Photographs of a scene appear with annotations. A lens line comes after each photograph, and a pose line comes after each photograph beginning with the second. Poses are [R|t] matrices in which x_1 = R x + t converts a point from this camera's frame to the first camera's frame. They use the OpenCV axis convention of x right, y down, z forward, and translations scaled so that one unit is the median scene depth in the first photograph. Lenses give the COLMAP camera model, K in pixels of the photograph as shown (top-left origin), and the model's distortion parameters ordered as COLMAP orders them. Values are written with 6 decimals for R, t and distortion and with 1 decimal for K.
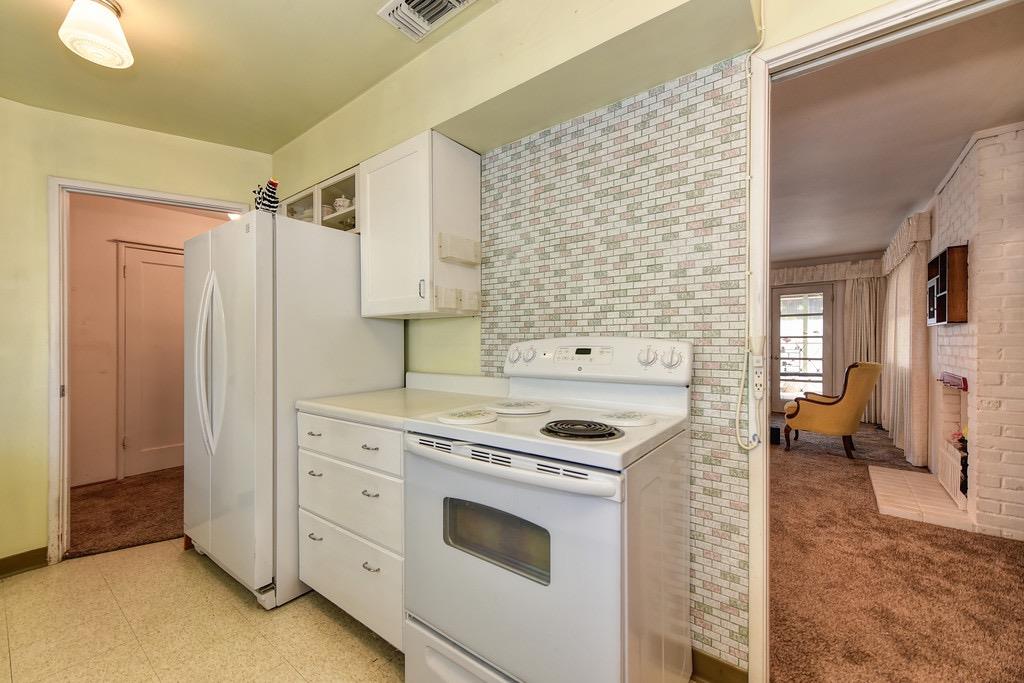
lens RADIAL K [[407.3, 0, 510.1], [0, 407.3, 343.5], [0, 0, 1]] dist [0.008172, -0.000525]
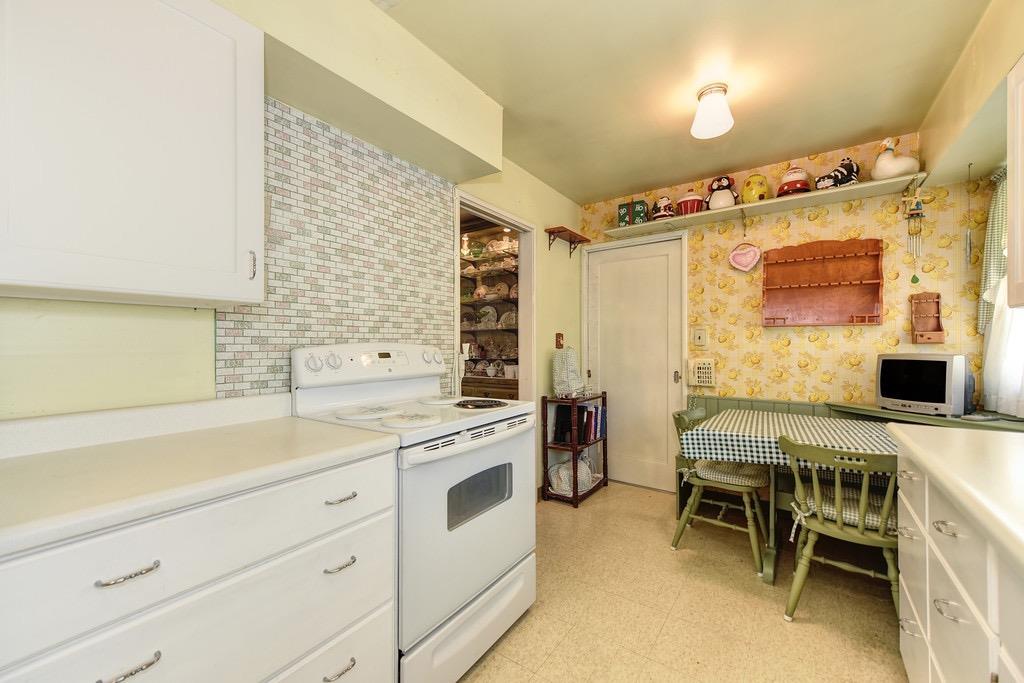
lens RADIAL K [[409.1, 0, 508.2], [0, 409.1, 348.0], [0, 0, 1]] dist [0.009790, -0.000010]
pose [[-0.046741, -0.002578, 0.998904, -0.876384], [0.010362, 0.999942, 0.003066, -0.001272], [-0.998853, 0.010494, -0.046712, 0.619857]]
